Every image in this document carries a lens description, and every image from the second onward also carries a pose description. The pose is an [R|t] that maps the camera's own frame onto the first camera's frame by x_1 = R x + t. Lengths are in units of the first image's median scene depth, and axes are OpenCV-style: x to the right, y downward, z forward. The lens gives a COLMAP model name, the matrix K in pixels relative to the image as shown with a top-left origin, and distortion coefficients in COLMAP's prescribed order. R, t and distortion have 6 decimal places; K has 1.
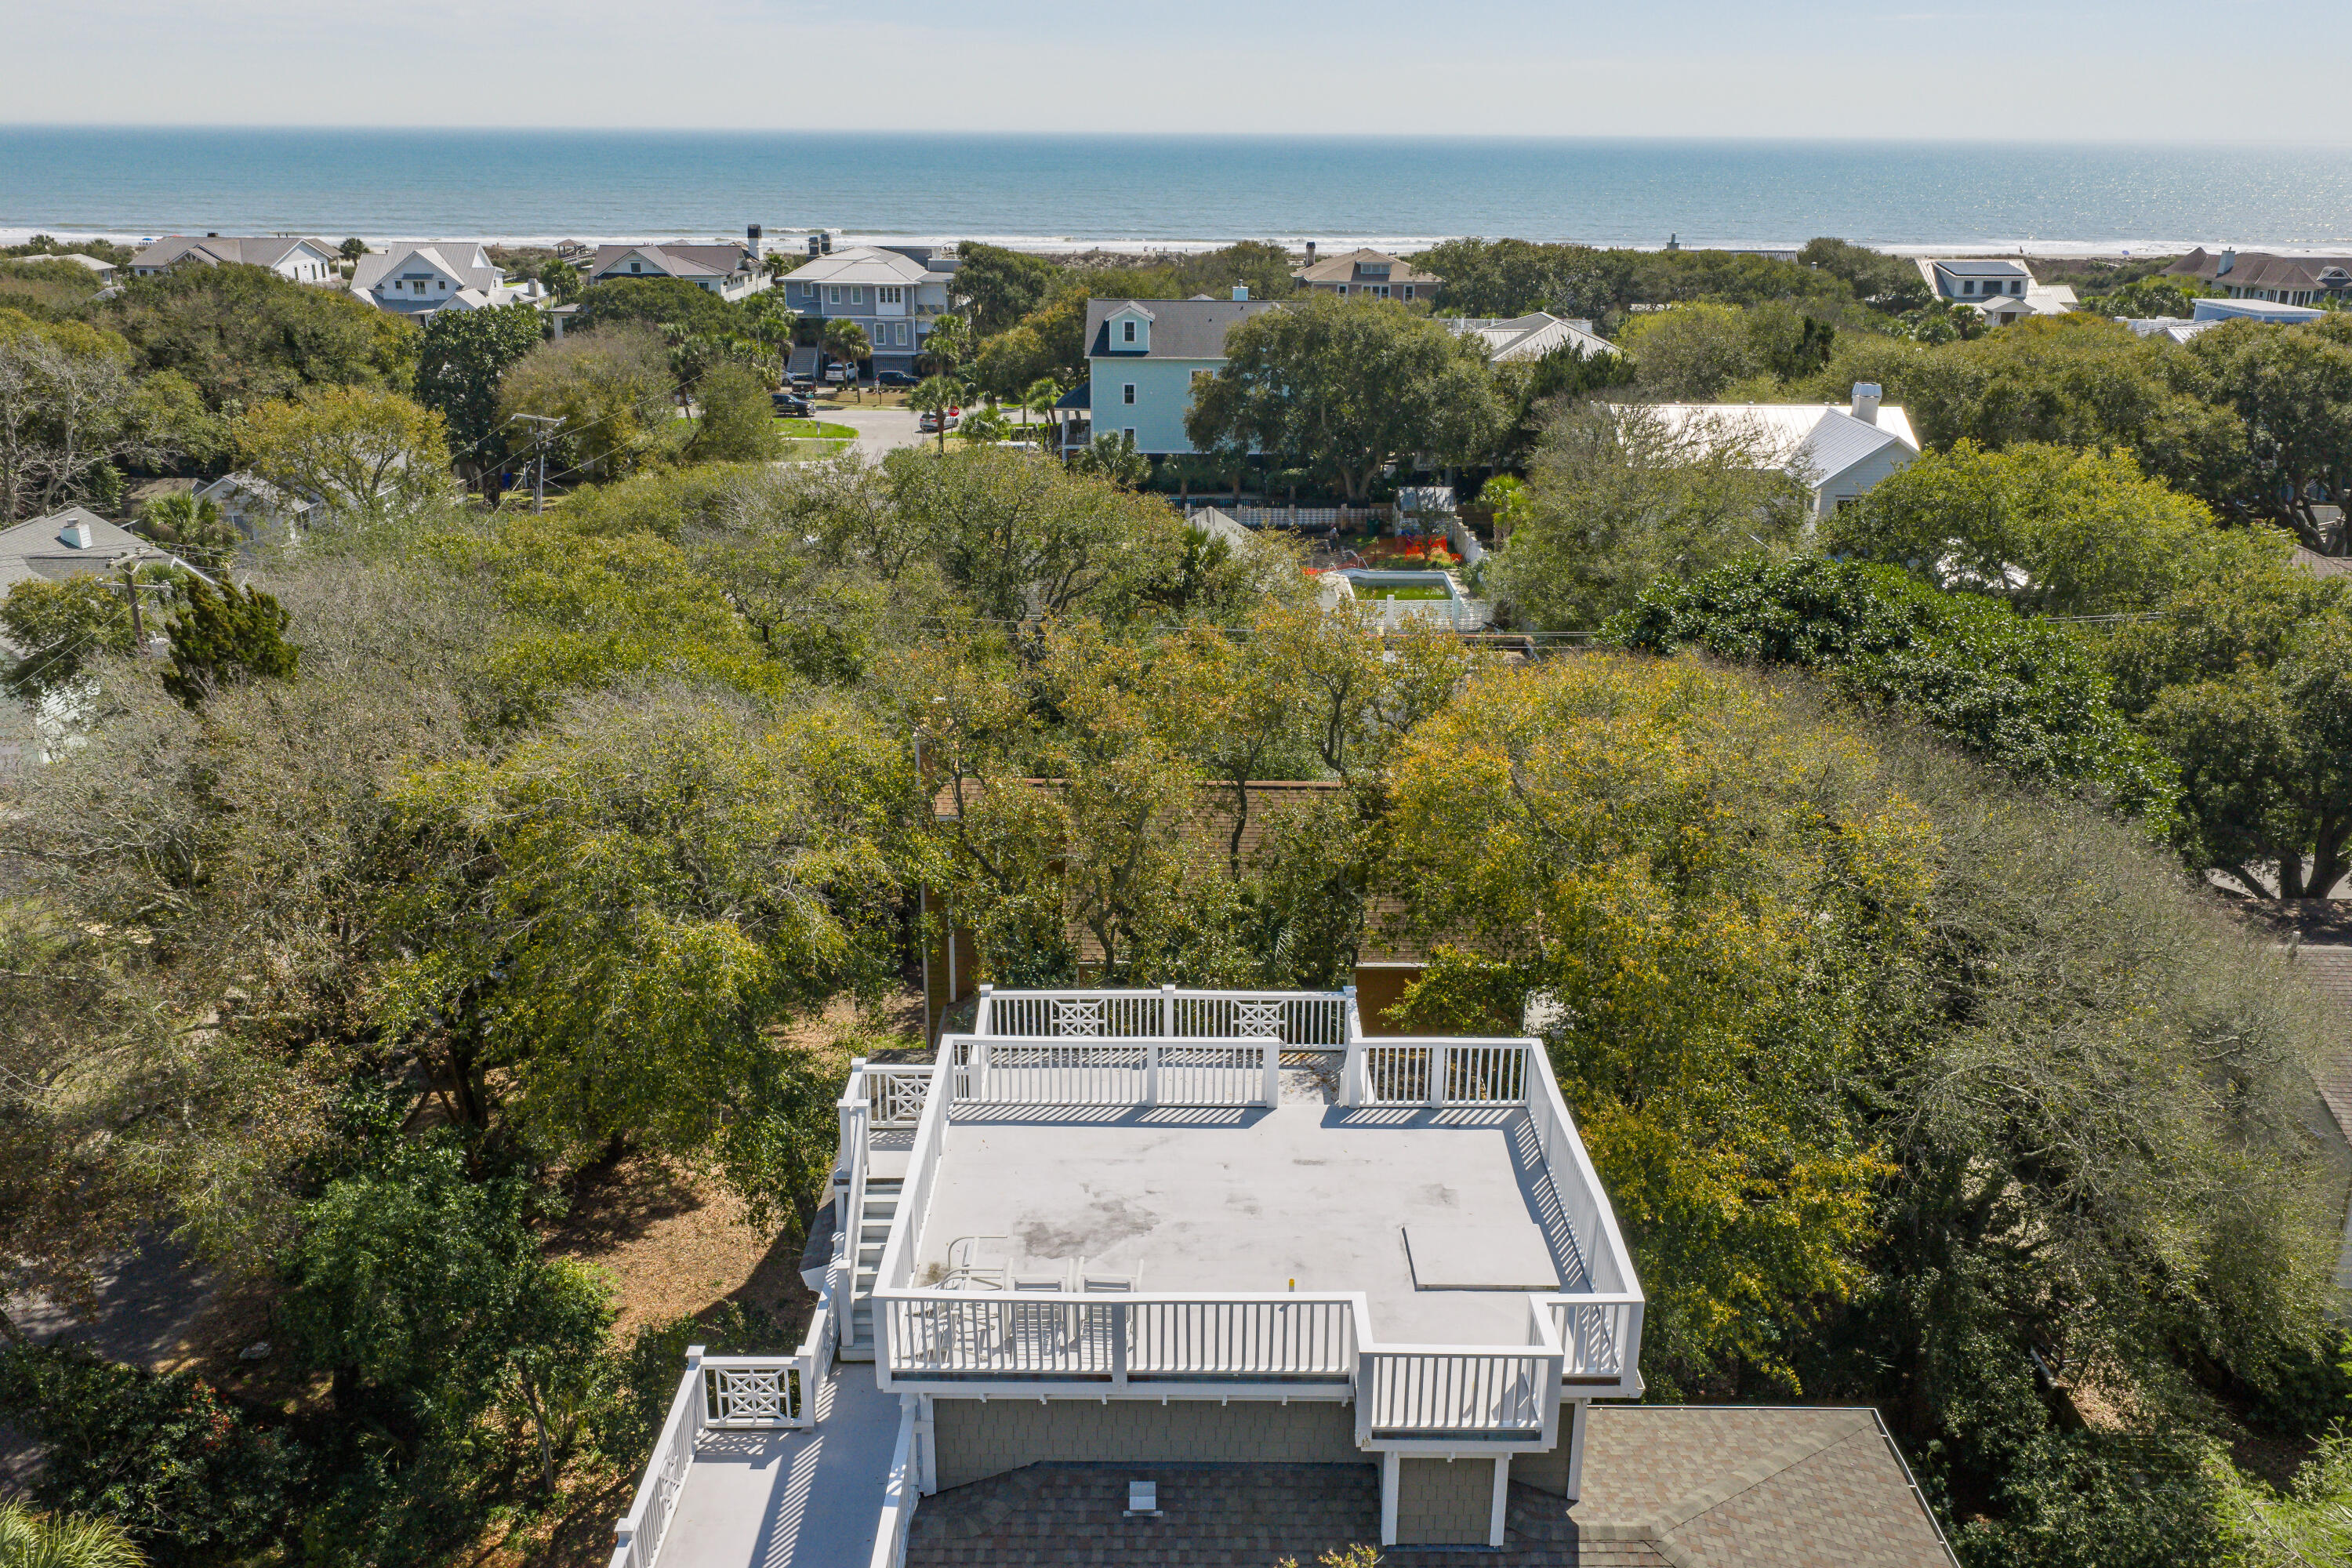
lens RADIAL K [[1946.7, 0, 1176.0], [0, 1946.7, 784.0], [0, 0, 1]] dist [0.006173, -0.003208]
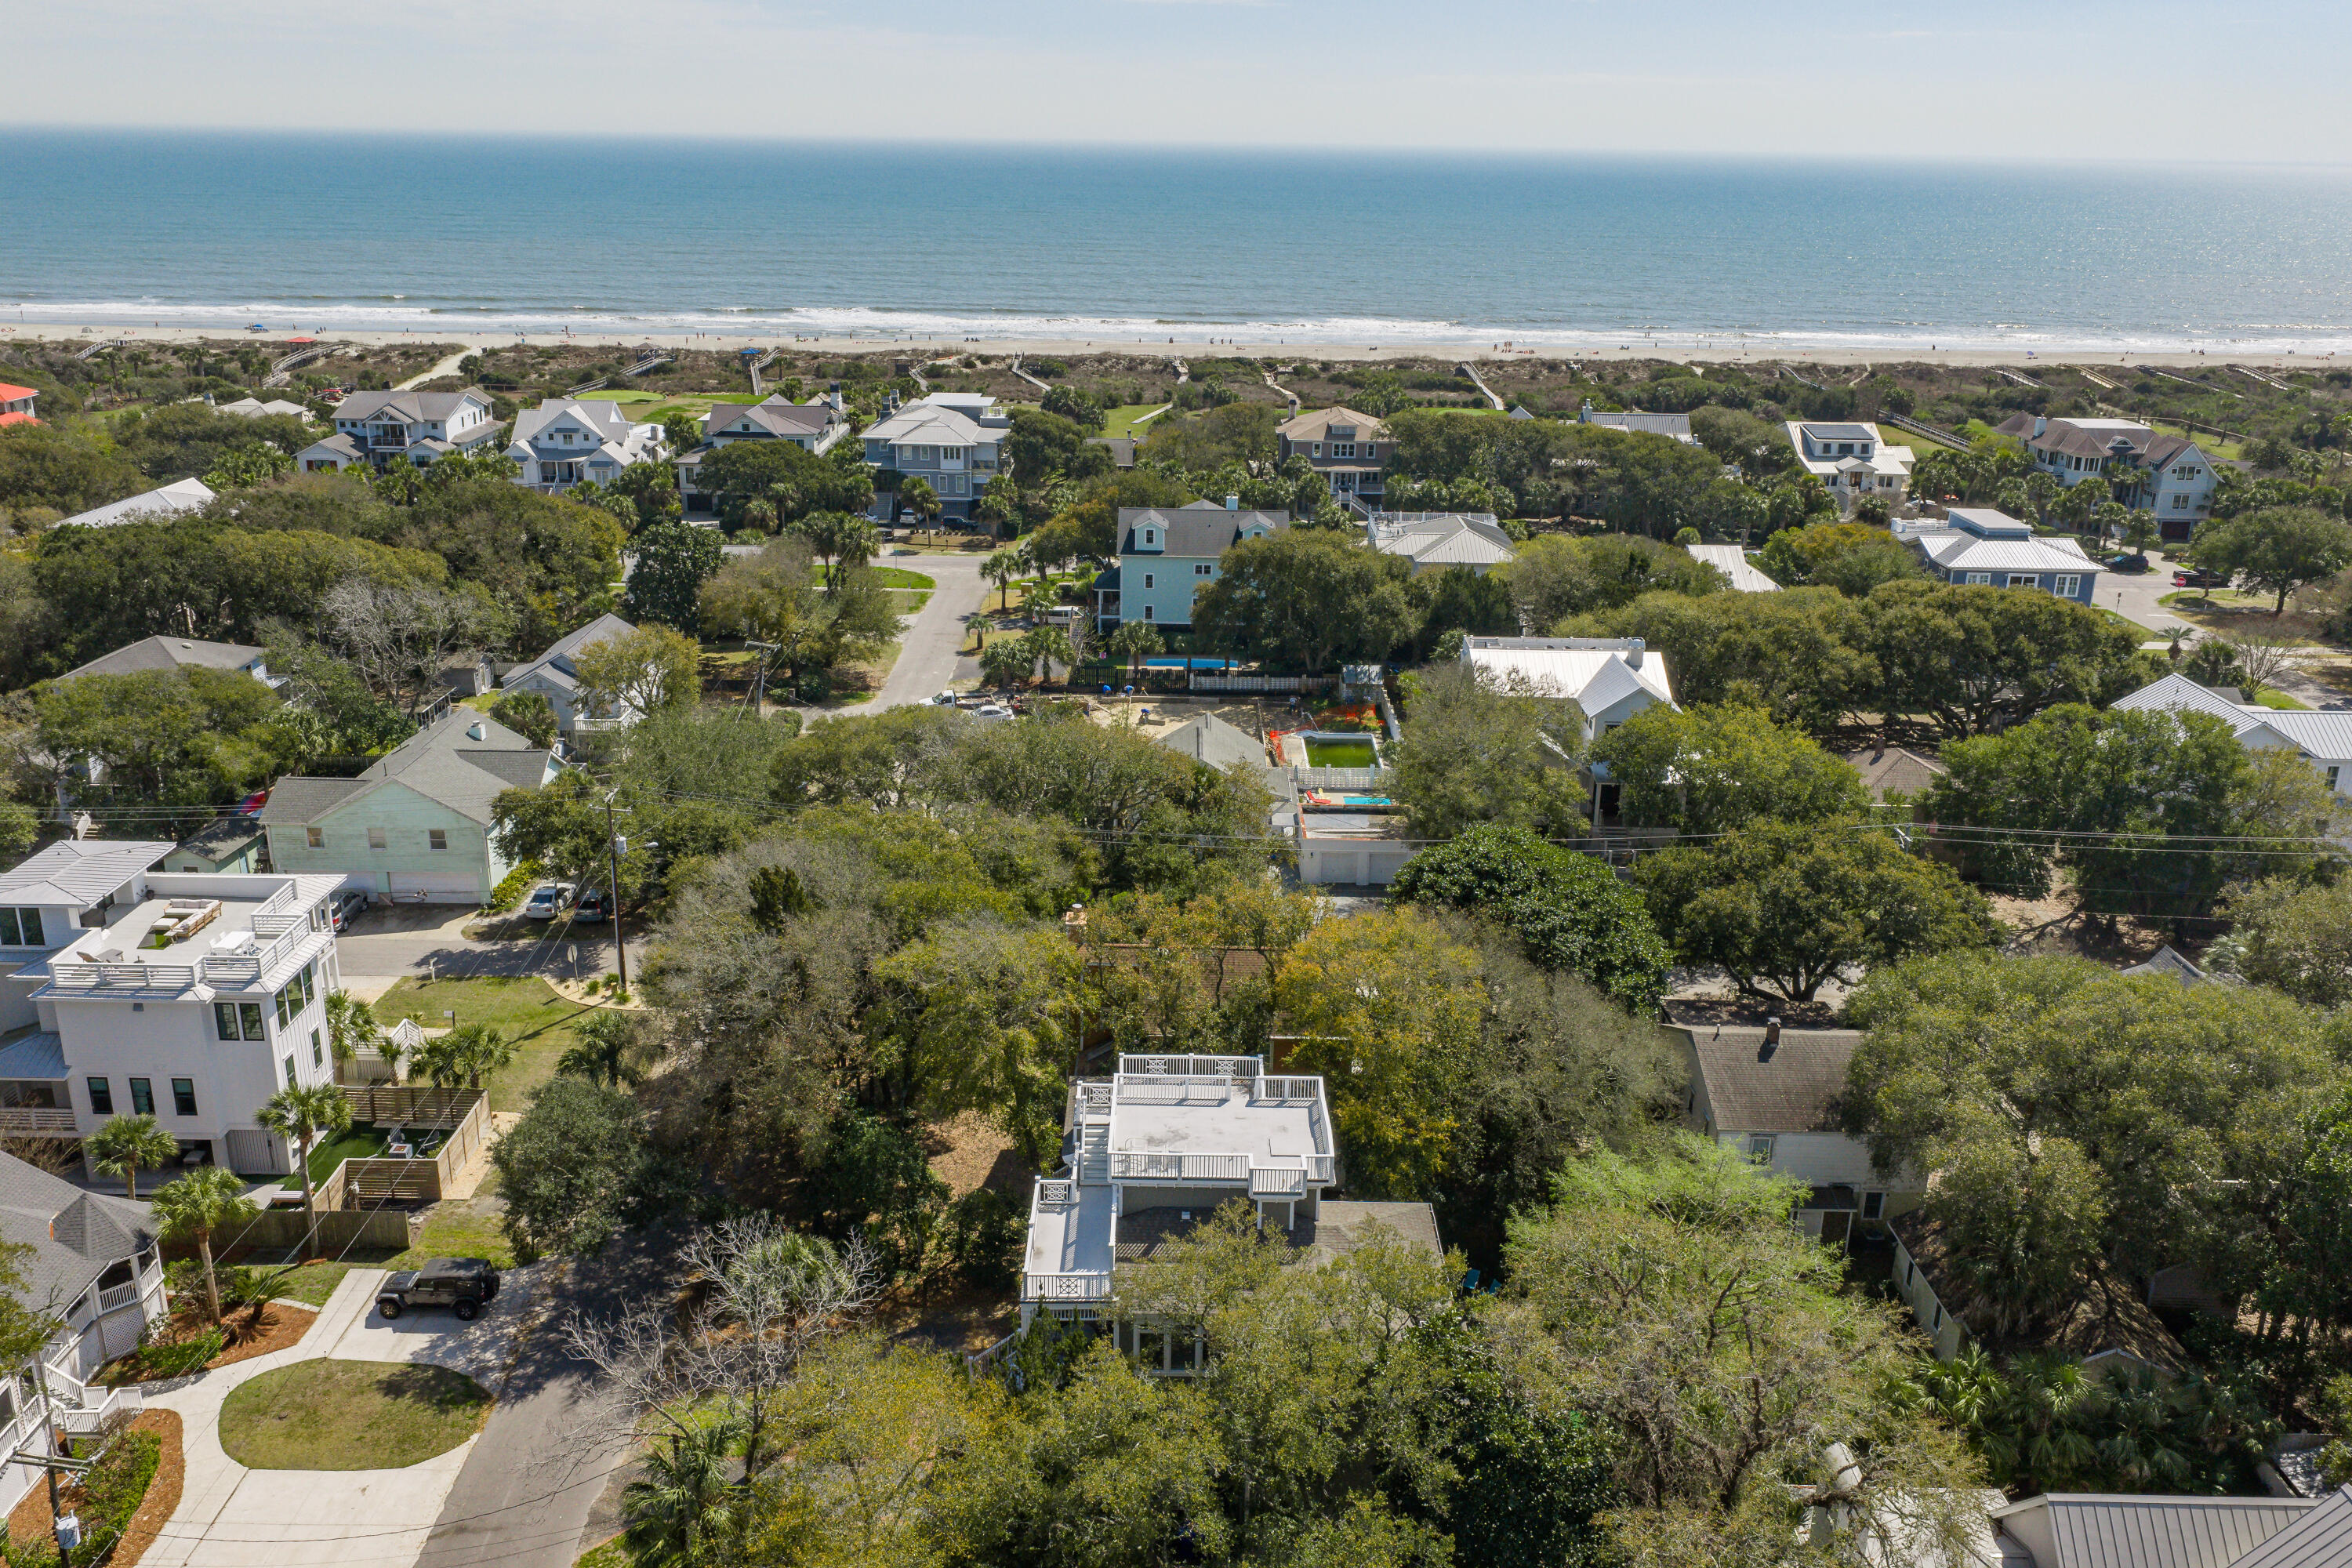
lens RADIAL K [[1871.7, 0, 1176.0], [0, 1871.7, 784.0], [0, 0, 1]] dist [0.032089, 0.004017]
pose [[0.999956, 0.009166, 0.001849, -0.009898], [-0.009148, 0.999913, -0.009540, -0.072403], [-0.001936, 0.009522, 0.999953, -0.469498]]
